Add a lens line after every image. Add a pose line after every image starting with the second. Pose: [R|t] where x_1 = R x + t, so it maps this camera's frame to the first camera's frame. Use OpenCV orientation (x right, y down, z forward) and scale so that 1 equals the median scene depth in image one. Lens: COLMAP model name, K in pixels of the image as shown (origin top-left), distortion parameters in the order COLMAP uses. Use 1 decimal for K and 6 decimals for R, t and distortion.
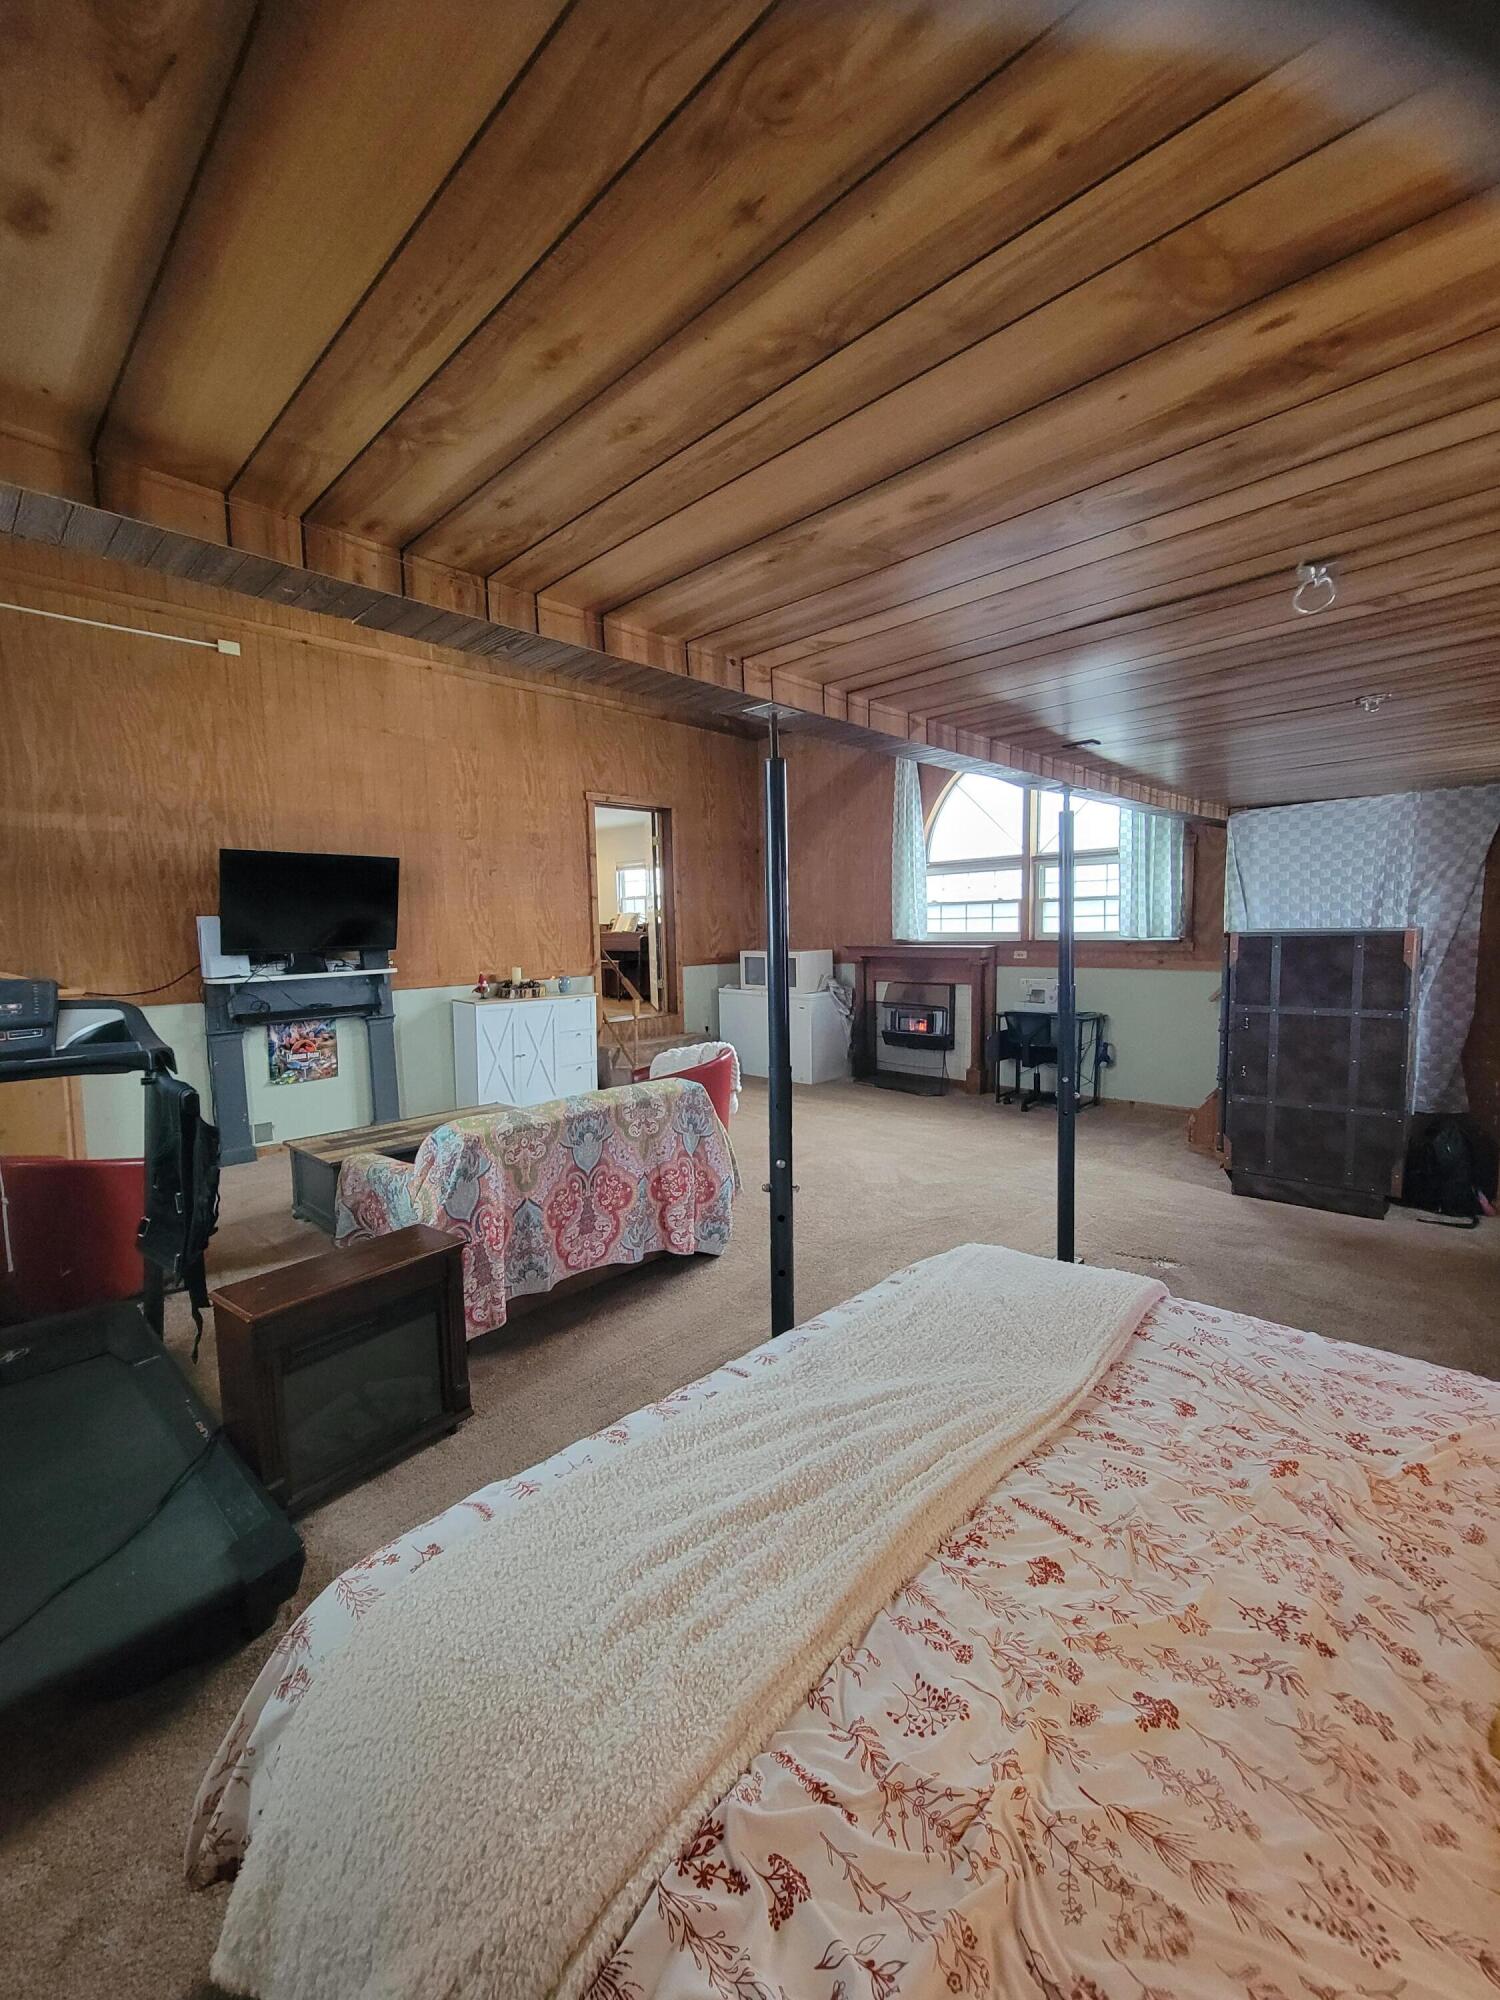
lens RADIAL K [[815.7, 0, 740.3], [0, 815.7, 1001.9], [0, 0, 1]] dist [-0.007812, 0.001008]
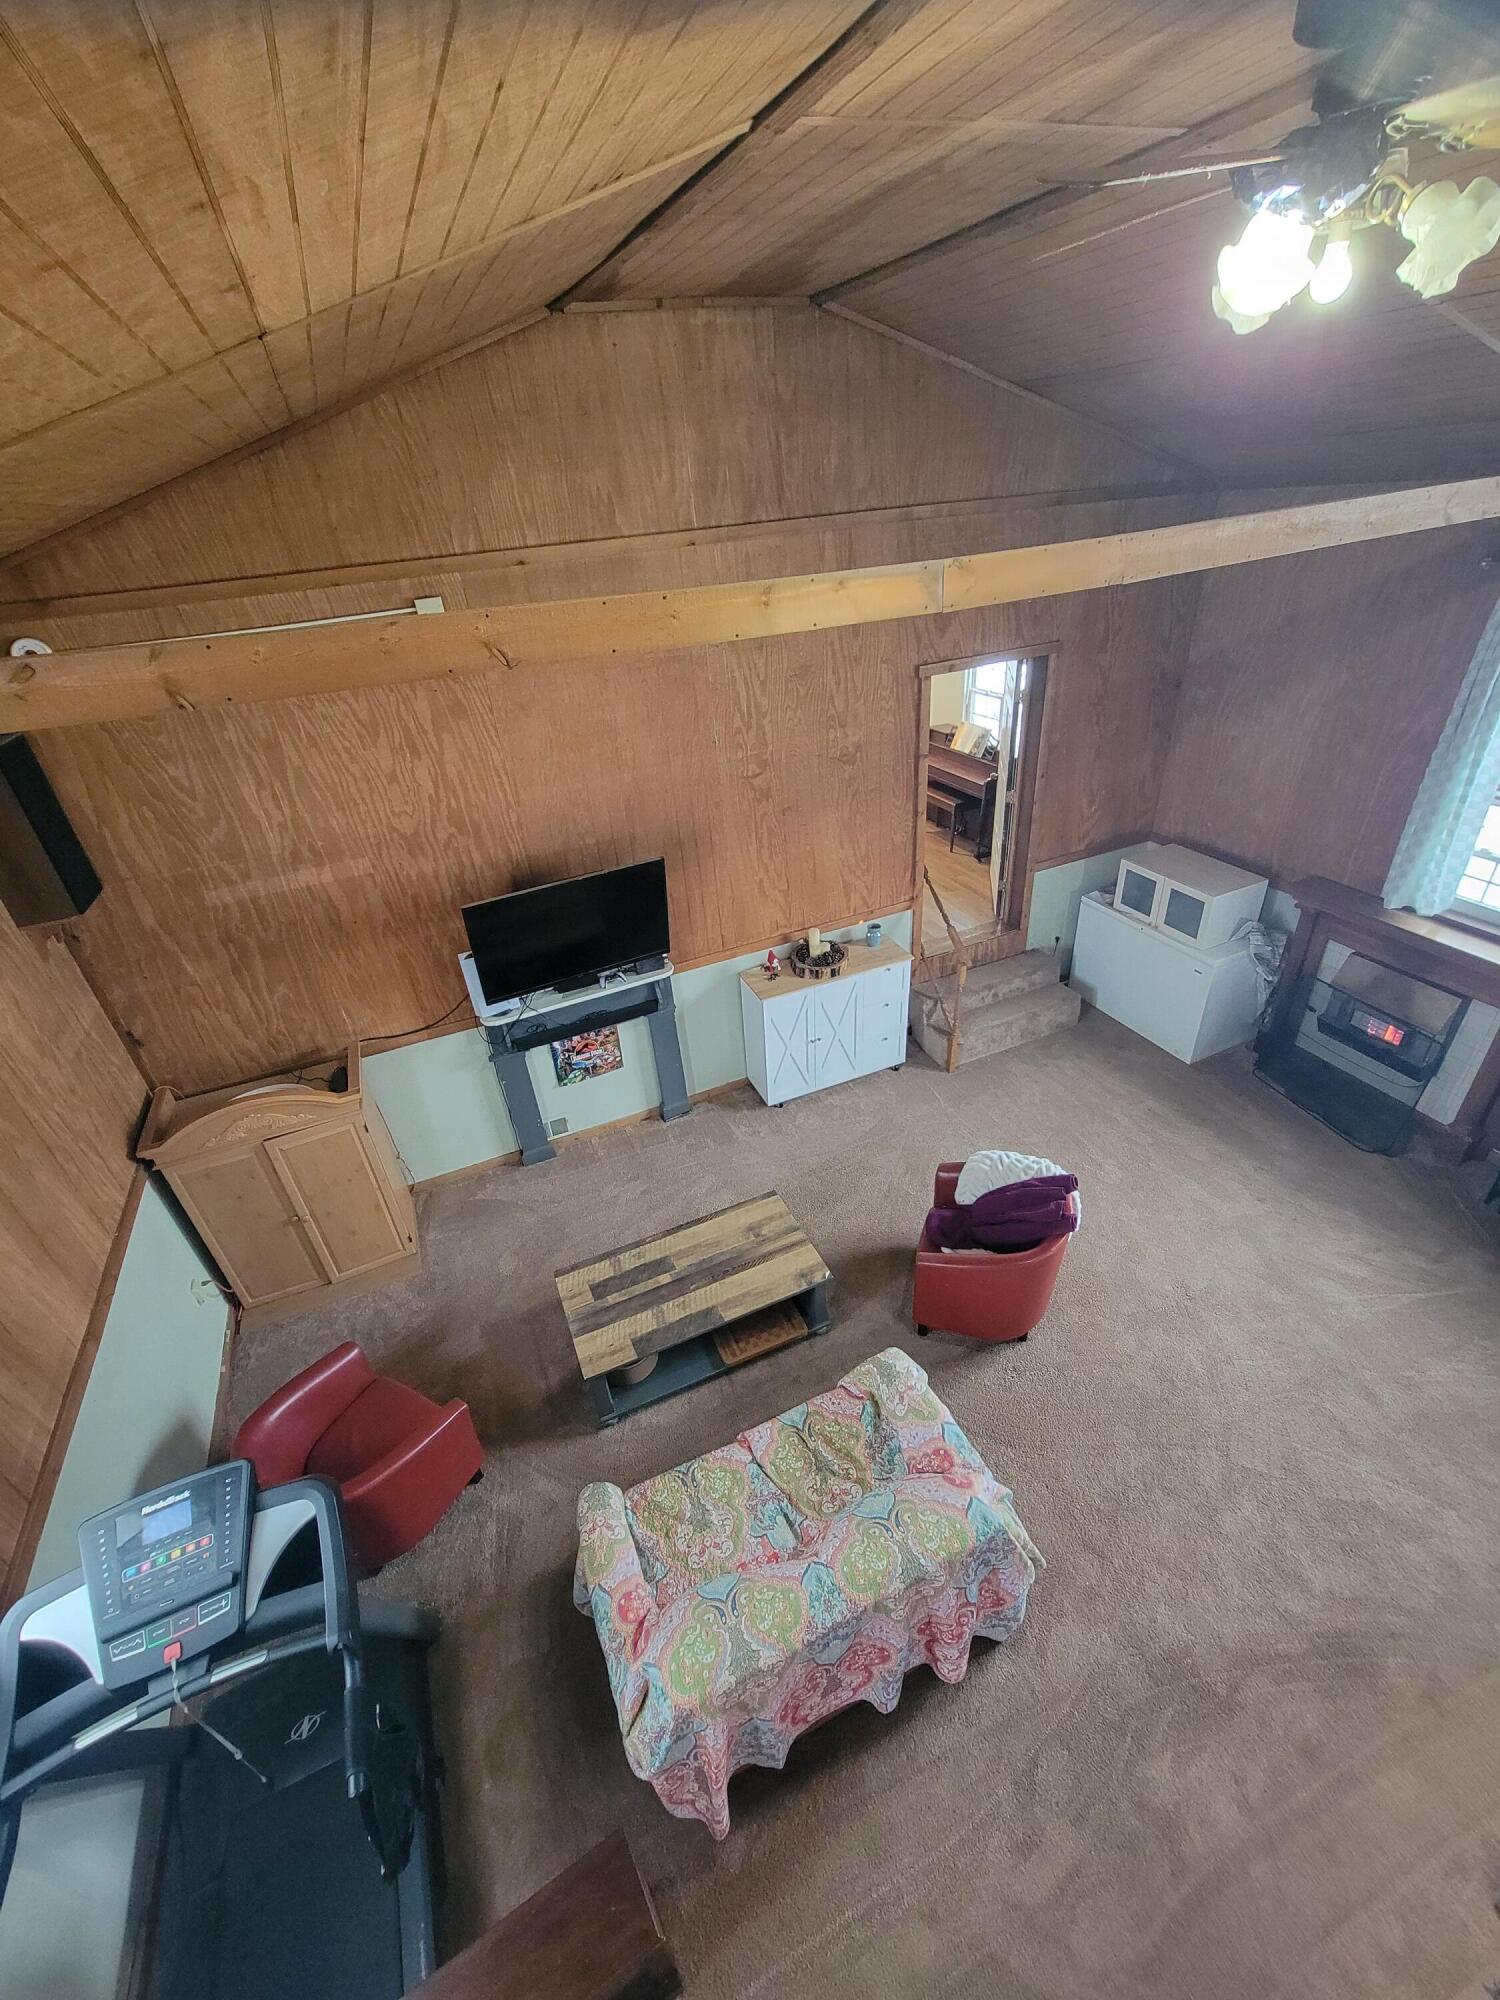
lens RADIAL K [[815.0, 0, 741.4], [0, 815.0, 1000.4], [0, 0, 1]] dist [-0.001929, 0.000728]
pose [[0.921303, 0.157357, -0.355582, -0.045256], [0.023863, 0.889855, 0.455618, -0.379946], [0.388111, -0.428248, 0.816072, 0.303064]]
